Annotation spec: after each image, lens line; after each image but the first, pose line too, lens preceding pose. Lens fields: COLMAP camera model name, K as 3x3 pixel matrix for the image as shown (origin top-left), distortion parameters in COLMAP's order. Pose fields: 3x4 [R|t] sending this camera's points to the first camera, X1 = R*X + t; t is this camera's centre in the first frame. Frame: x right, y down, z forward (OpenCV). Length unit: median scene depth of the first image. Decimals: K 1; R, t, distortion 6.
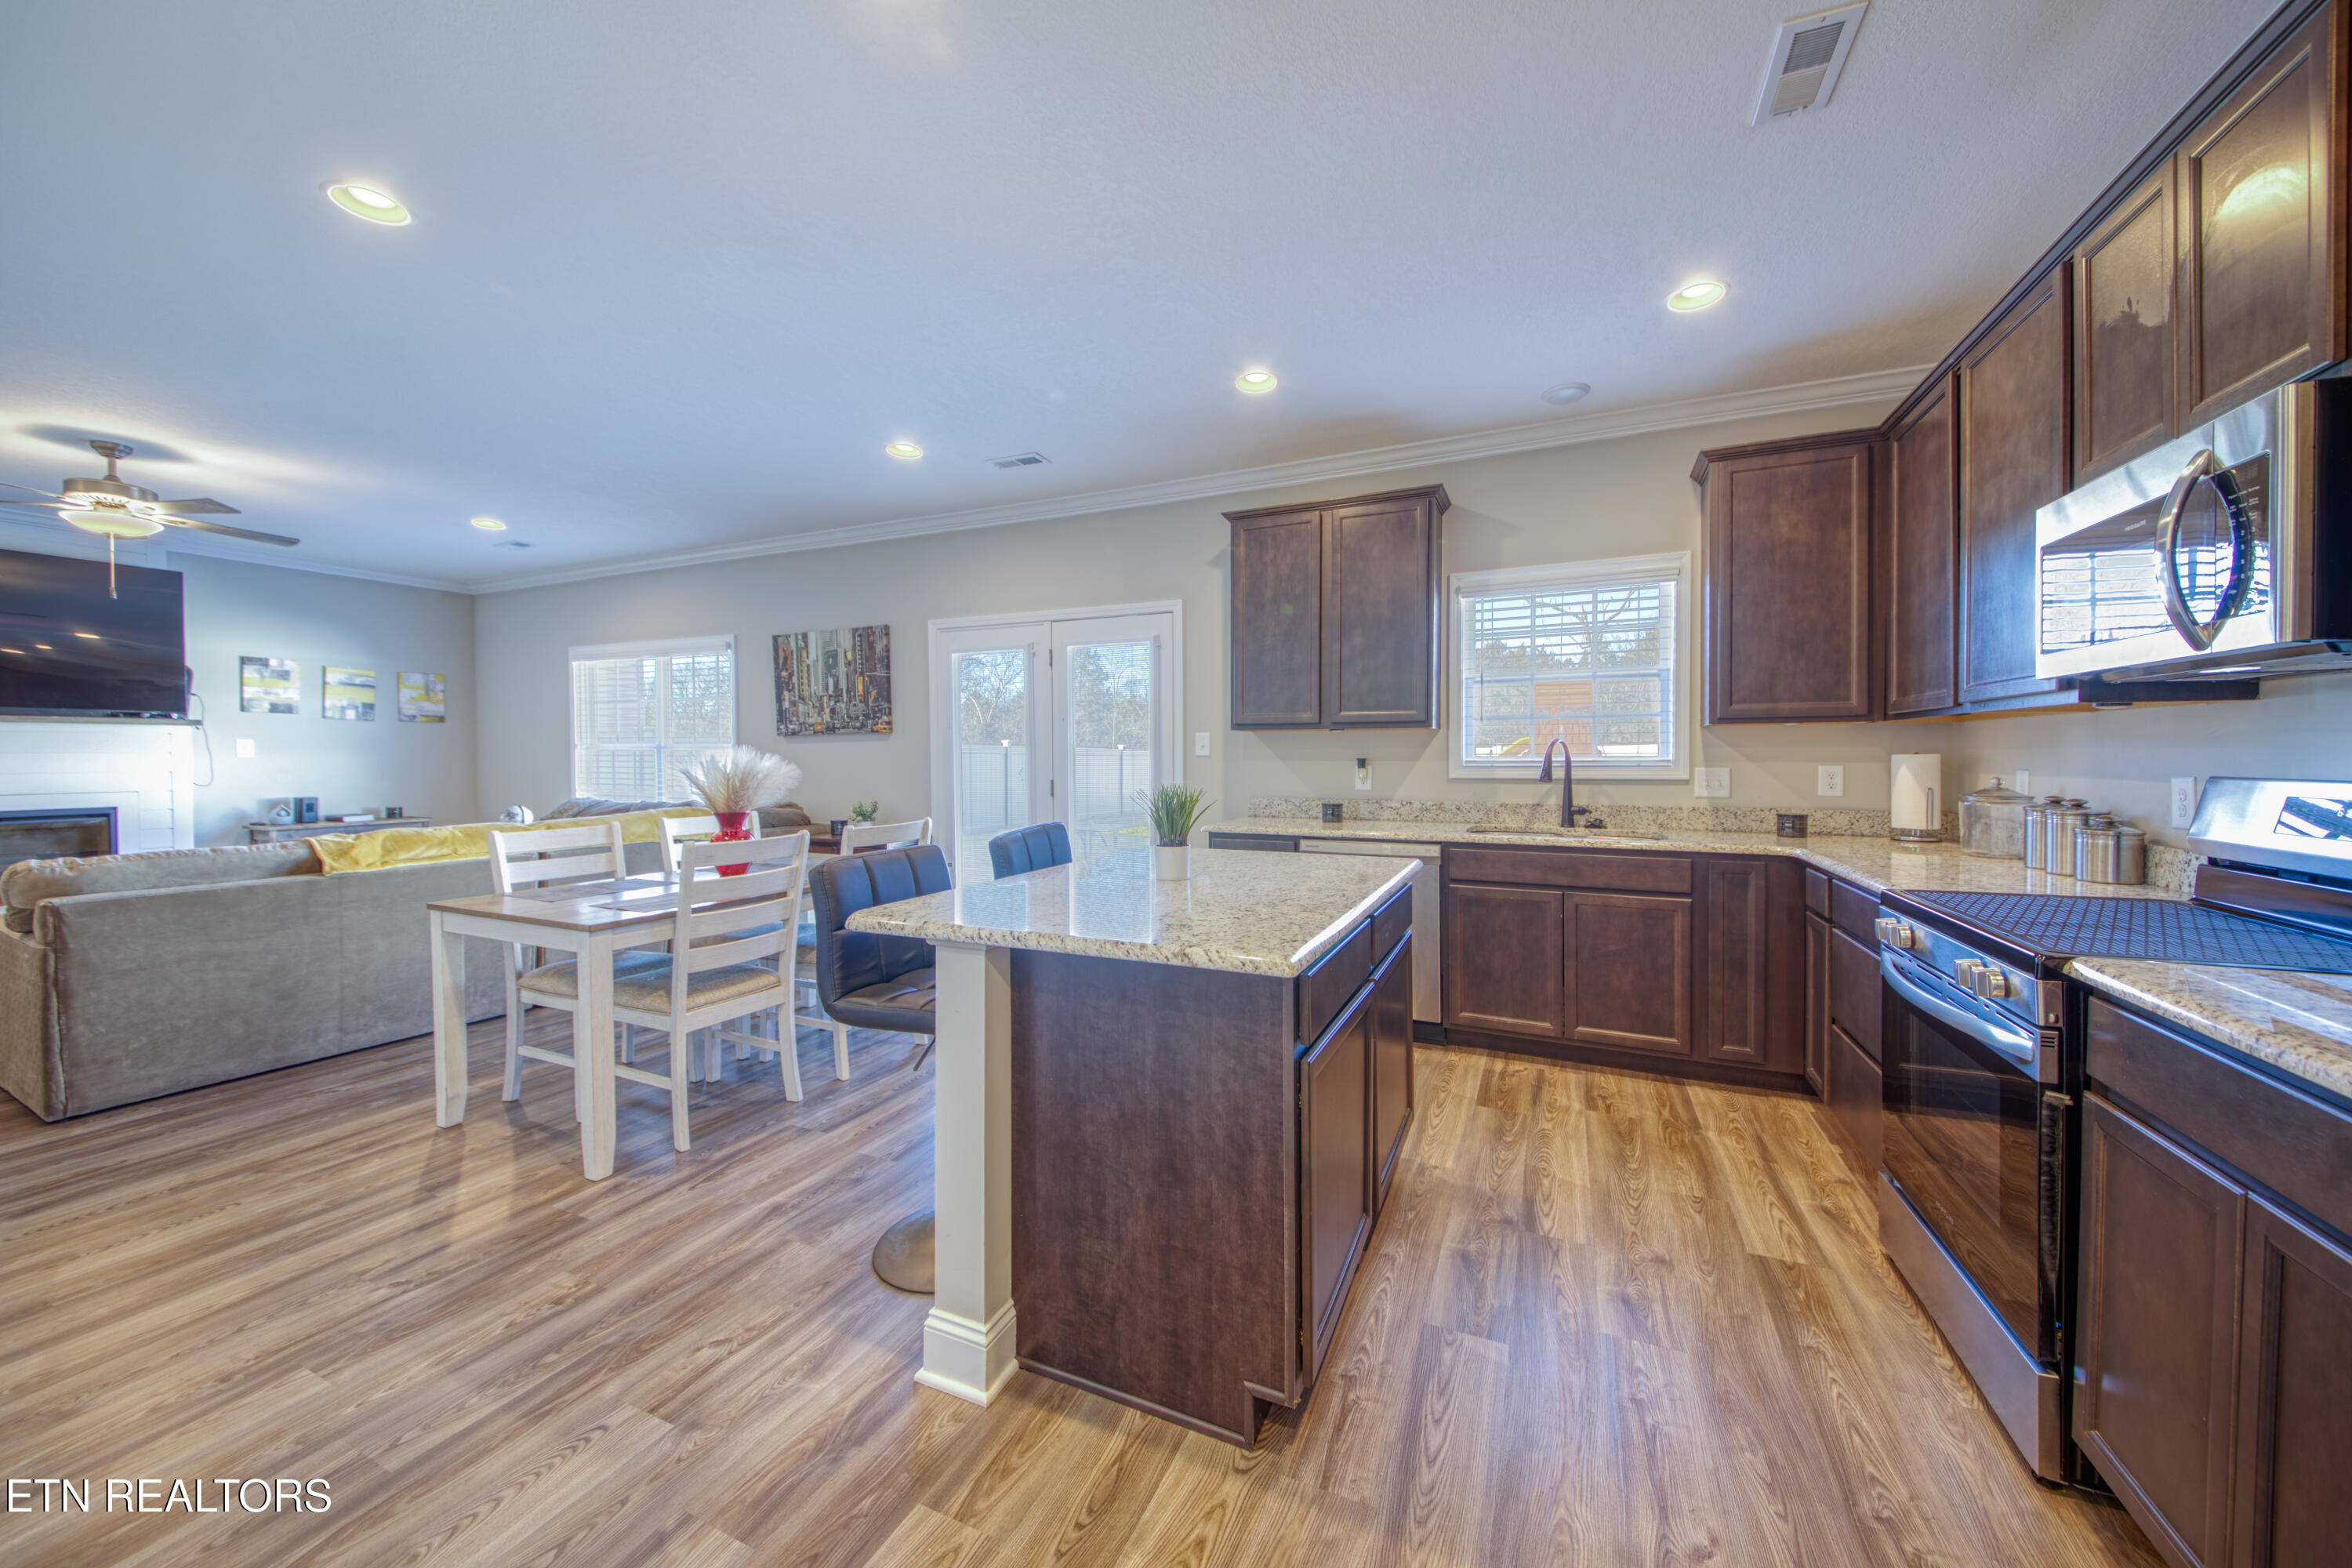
lens RADIAL K [[869.2, 0, 1192.3], [0, 869.2, 765.6], [0, 0, 1]] dist [-0.007377, -0.001946]
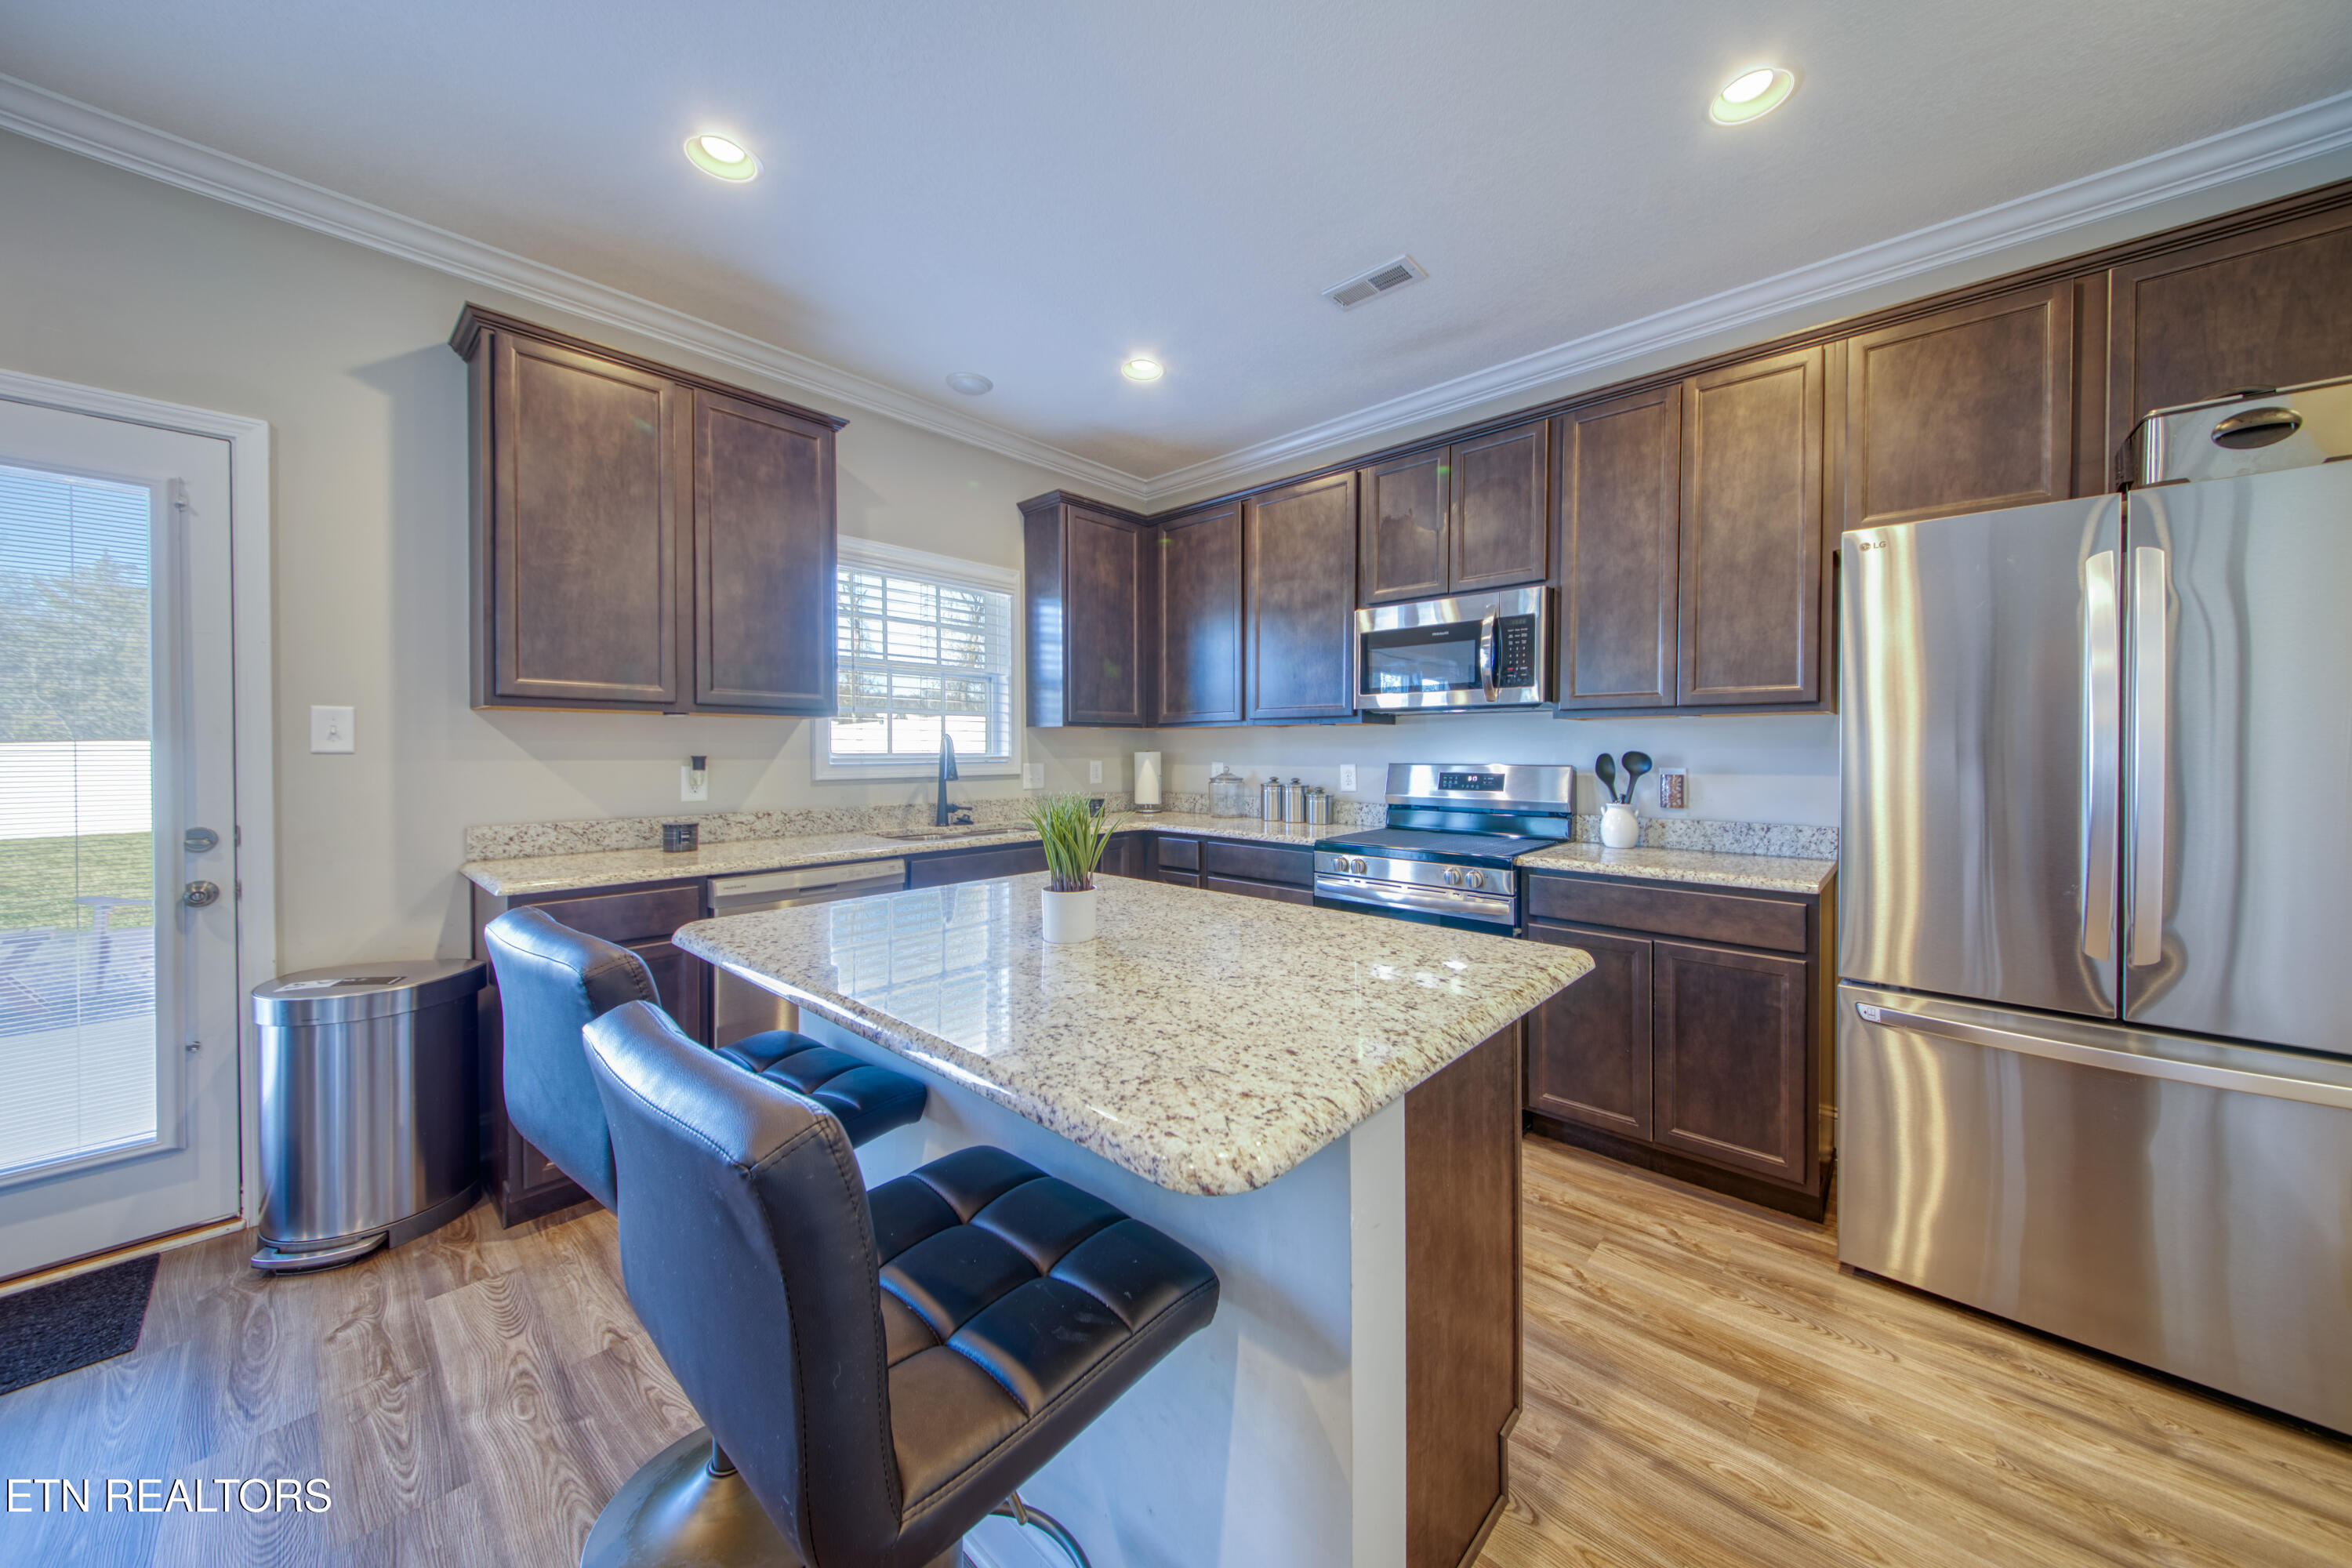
lens RADIAL K [[821.5, 0, 1168.5], [0, 821.5, 765.0], [0, 0, 1]] dist [0.002337, -0.000251]
pose [[0.268550, -0.012674, 0.963182, -0.322184], [0.012573, 0.999874, 0.009651, -0.002716], [-0.963184, 0.009519, 0.268676, 0.420661]]
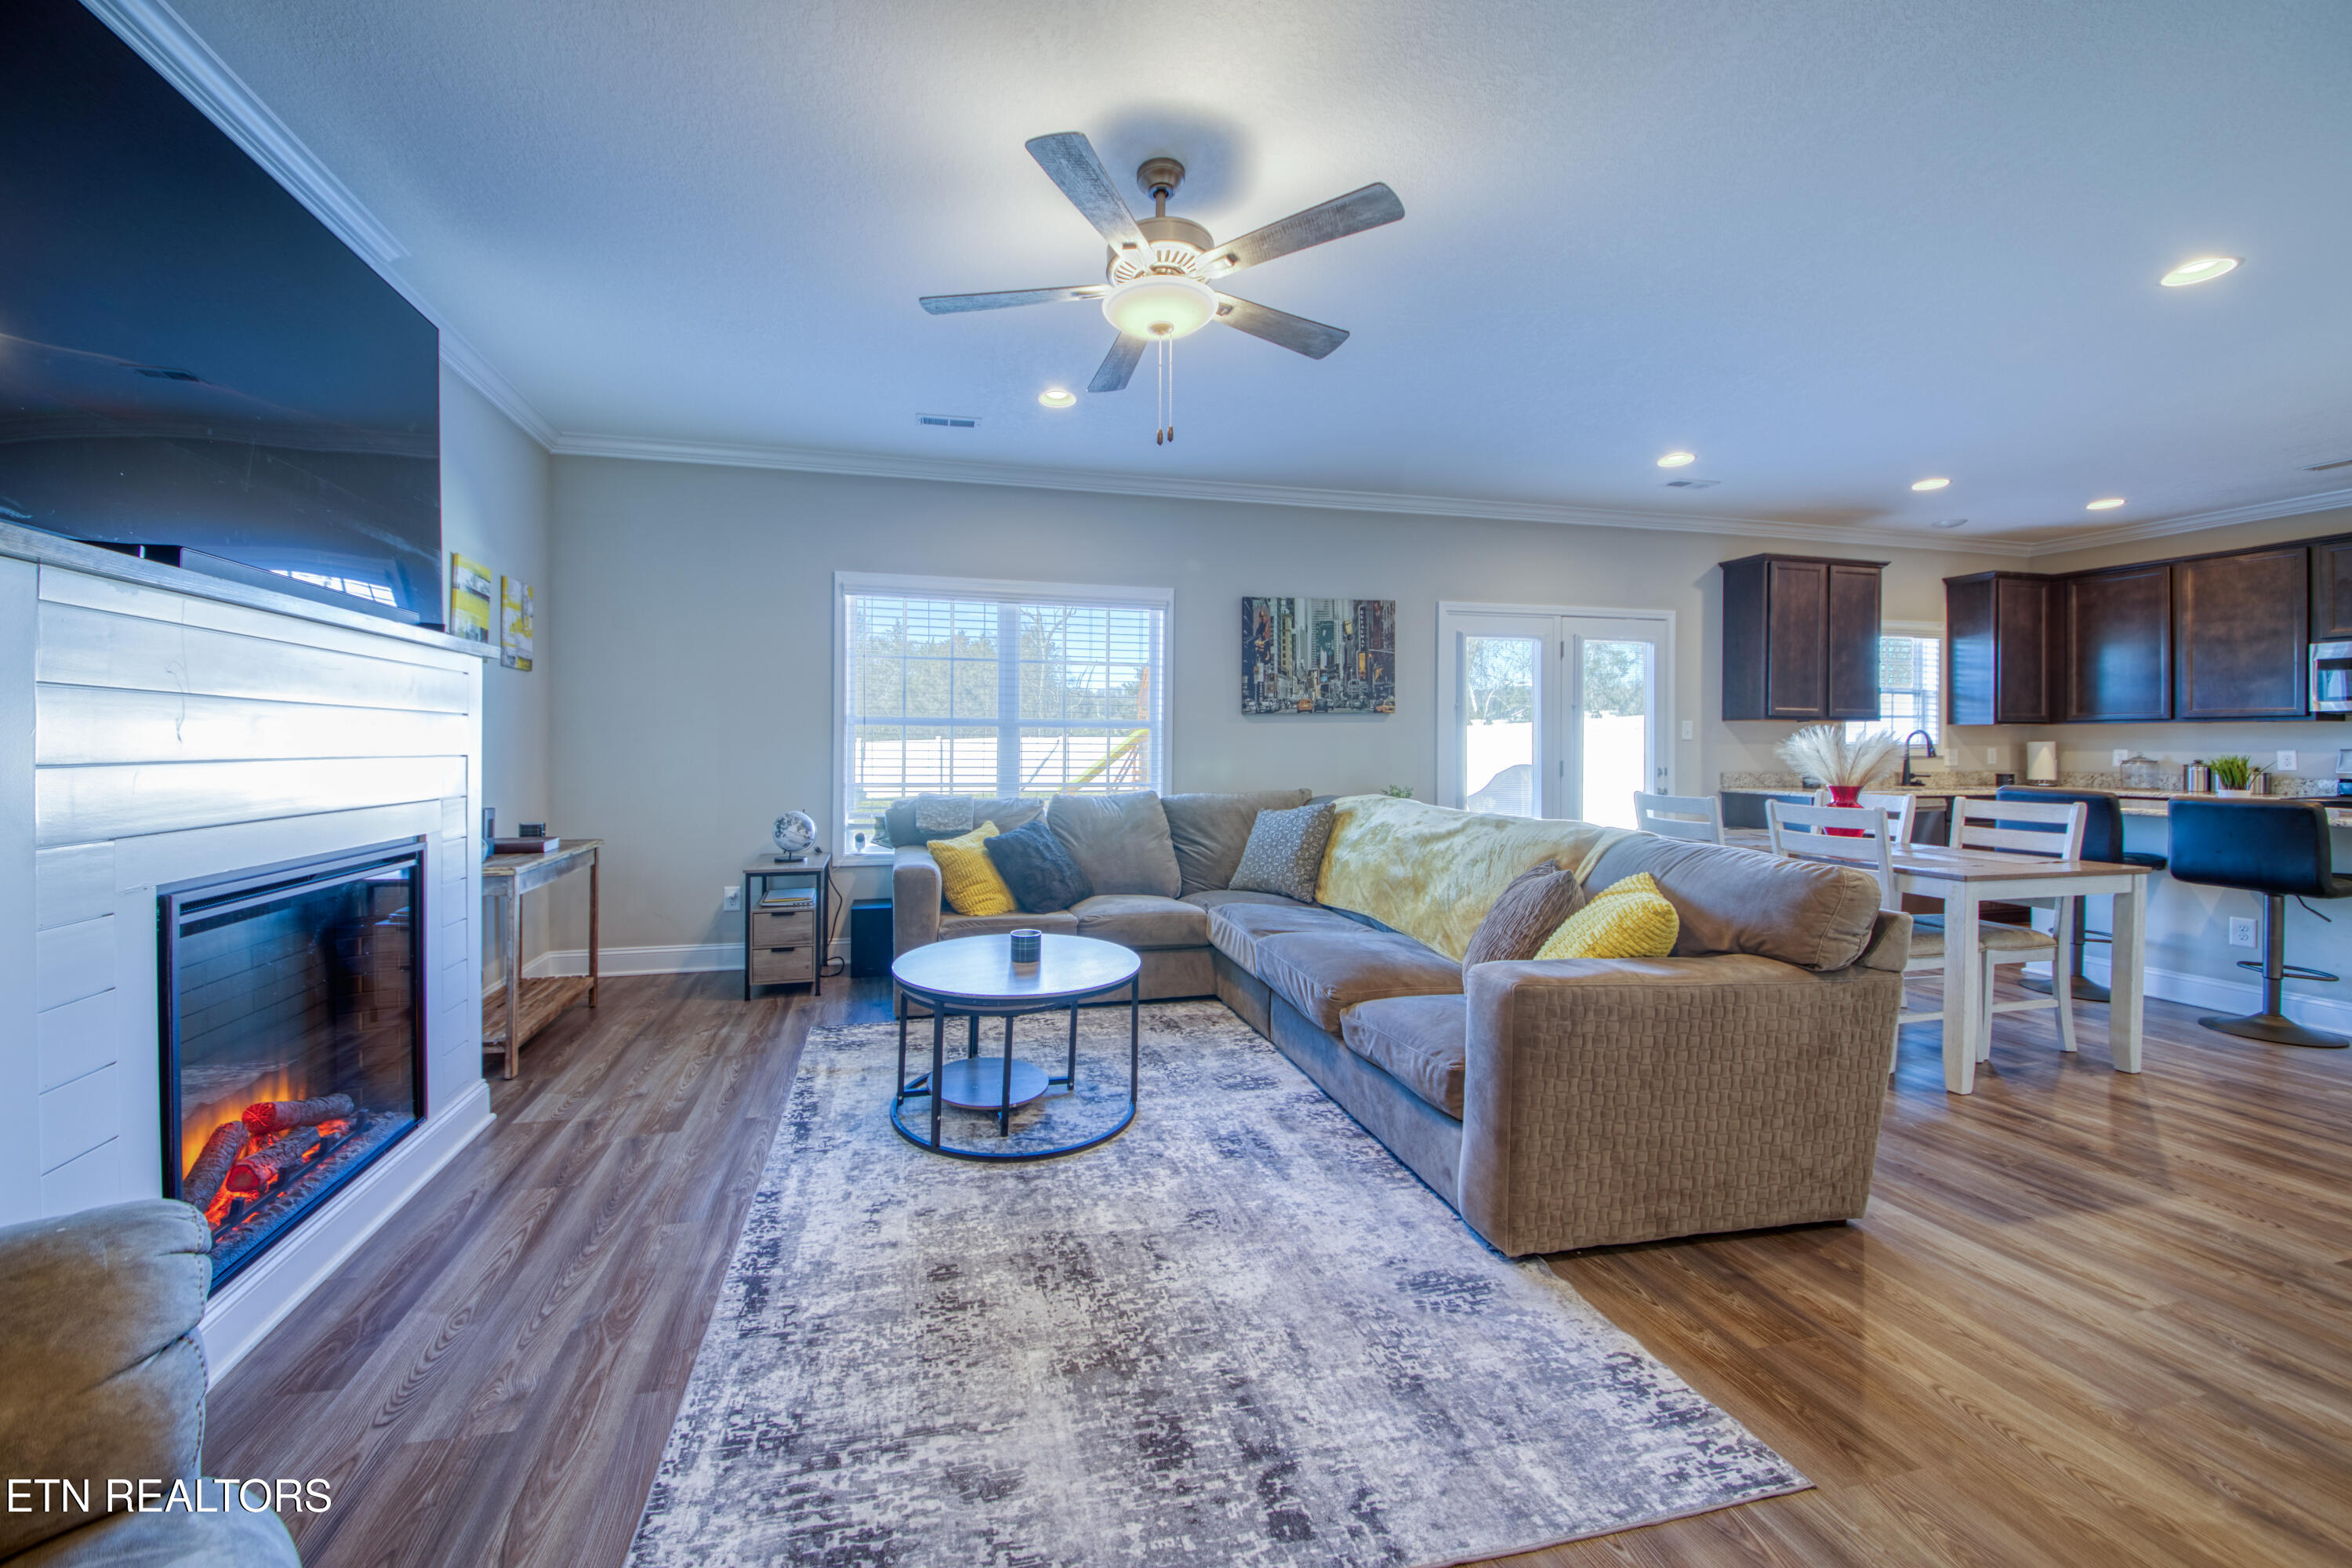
lens RADIAL K [[914.8, 0, 1081.1], [0, 914.8, 743.4], [0, 0, 1]] dist [0.004606, -0.000344]
pose [[0.781061, 0.002688, 0.624449, -1.512984], [0.002295, 0.999972, -0.007175, 0.001538], [-0.624451, 0.007037, 0.781033, 0.514742]]
